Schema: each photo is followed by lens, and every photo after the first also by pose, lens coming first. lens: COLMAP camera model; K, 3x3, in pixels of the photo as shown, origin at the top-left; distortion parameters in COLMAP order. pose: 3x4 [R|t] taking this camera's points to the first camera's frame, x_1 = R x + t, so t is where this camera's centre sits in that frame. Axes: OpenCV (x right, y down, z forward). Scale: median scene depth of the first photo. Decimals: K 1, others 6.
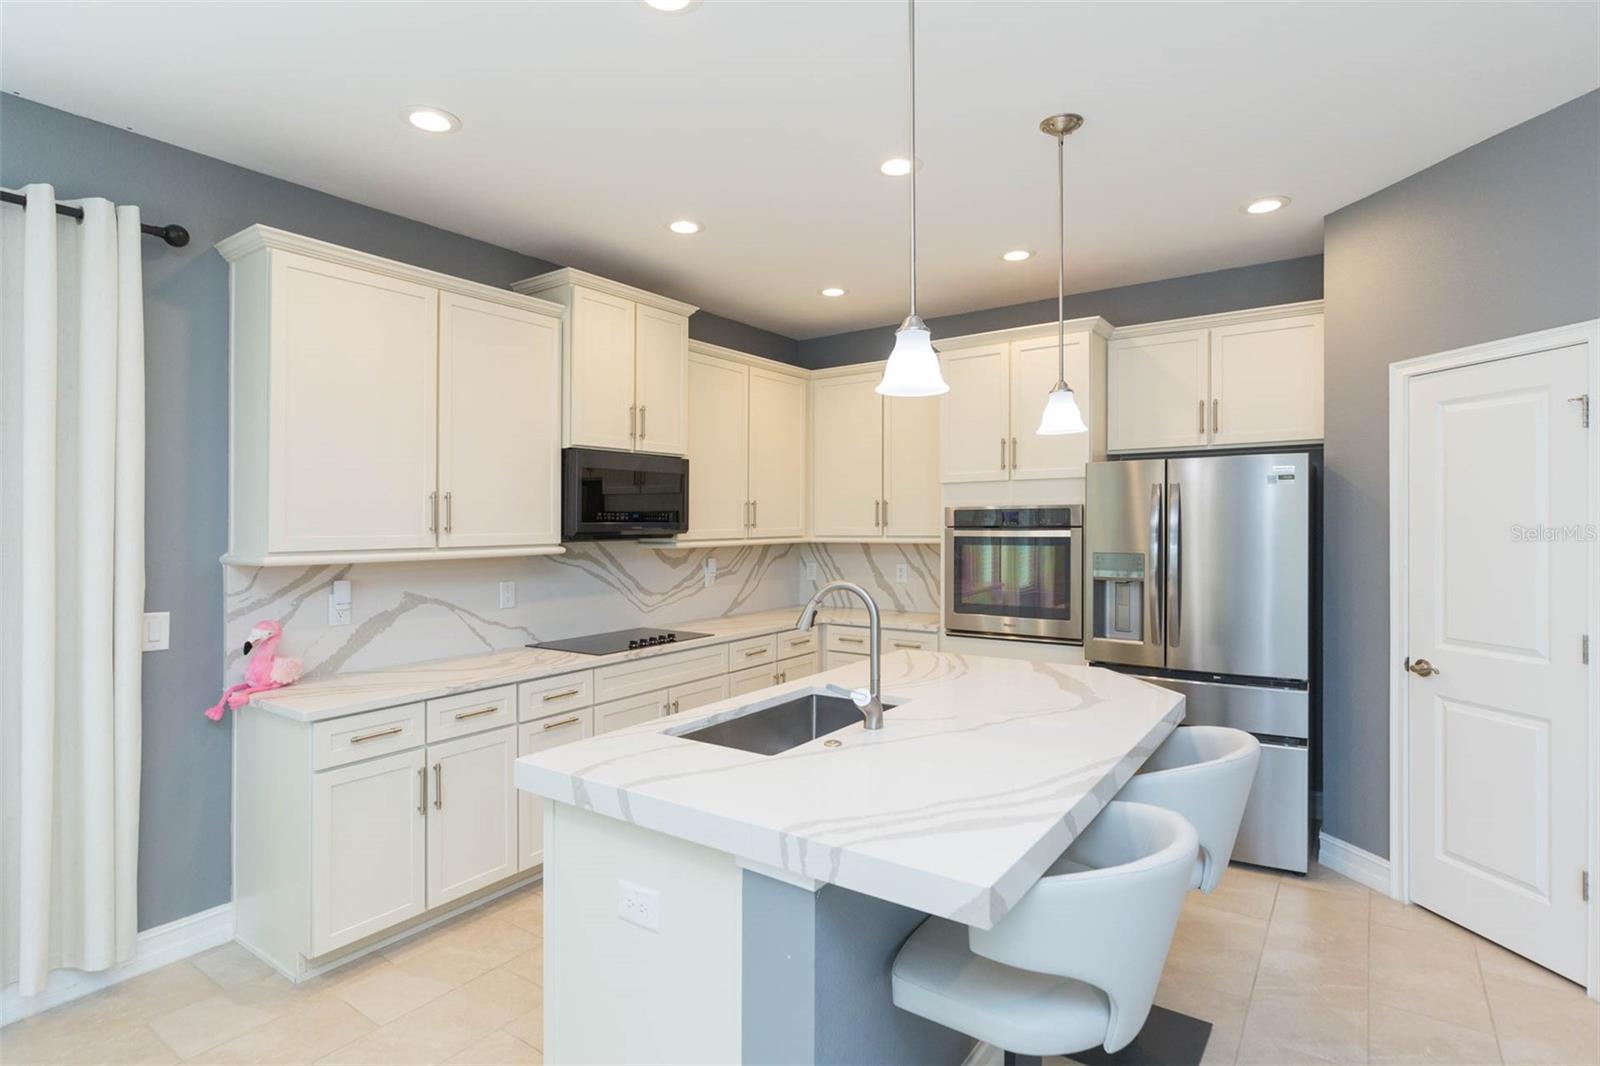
lens RADIAL K [[851.7, 0, 836.9], [0, 851.7, 529.1], [0, 0, 1]] dist [-0.000800, 0.000105]
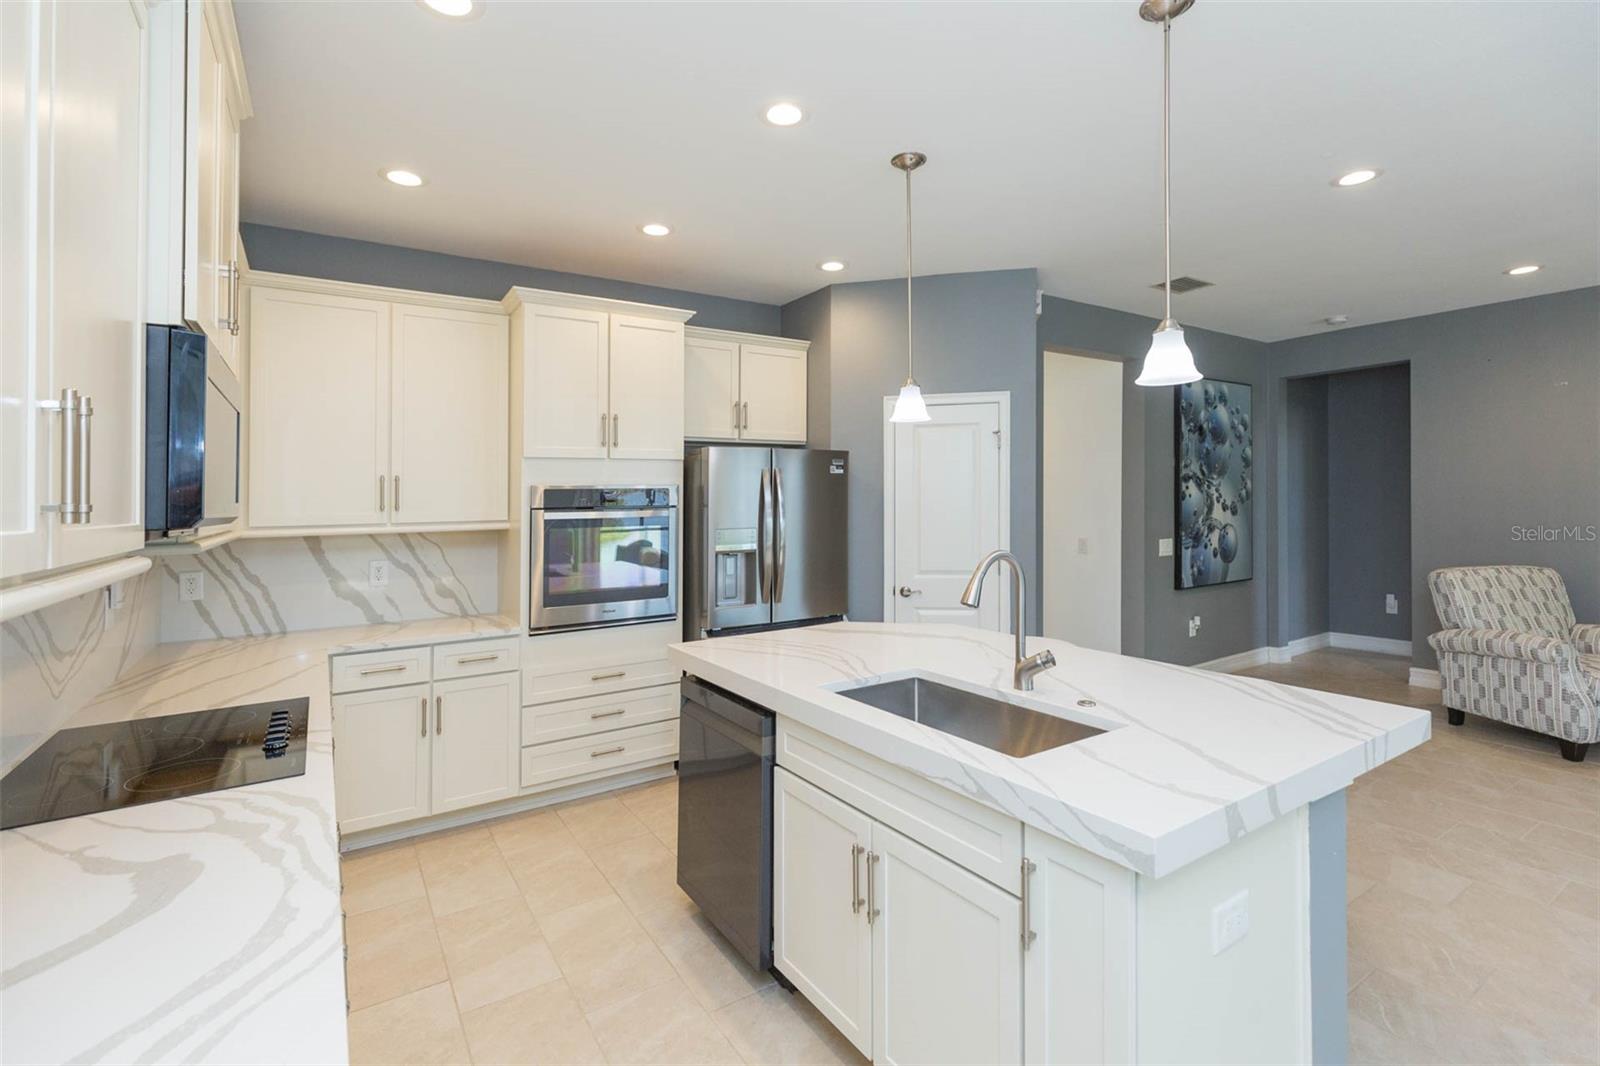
lens RADIAL K [[720.0, 0, 851.8], [0, 720.0, 533.5], [0, 0, 1]] dist [-0.000495, -0.000263]
pose [[0.343084, -0.040093, 0.938449, -0.483903], [0.022612, 0.999152, 0.034420, 0.005026], [-0.939033, 0.009411, 0.343699, 0.498865]]
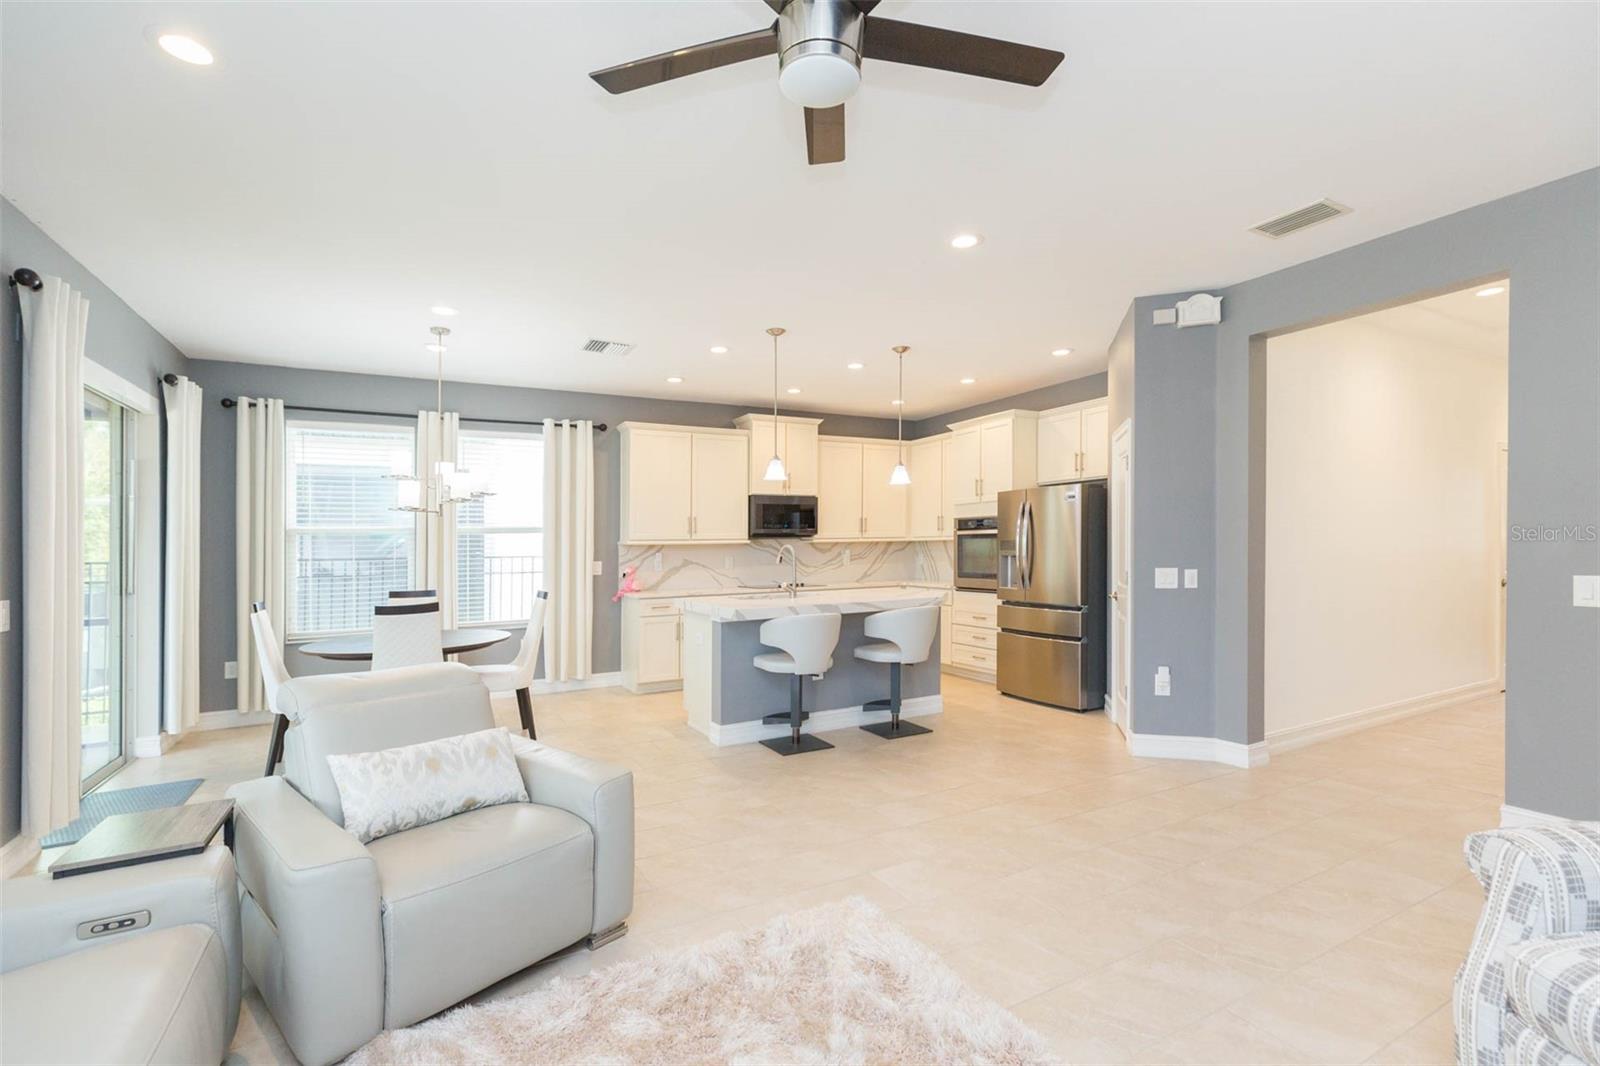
lens RADIAL K [[751.2, 0, 800.0], [0, 751.2, 533.0], [0, 0, 1]] dist [0.000927, 0.000038]
pose [[0.888476, -0.015593, -0.458658, 0.619482], [0.006144, 0.999737, -0.022086, 0.041910], [0.458881, 0.016805, 0.888339, -0.596432]]
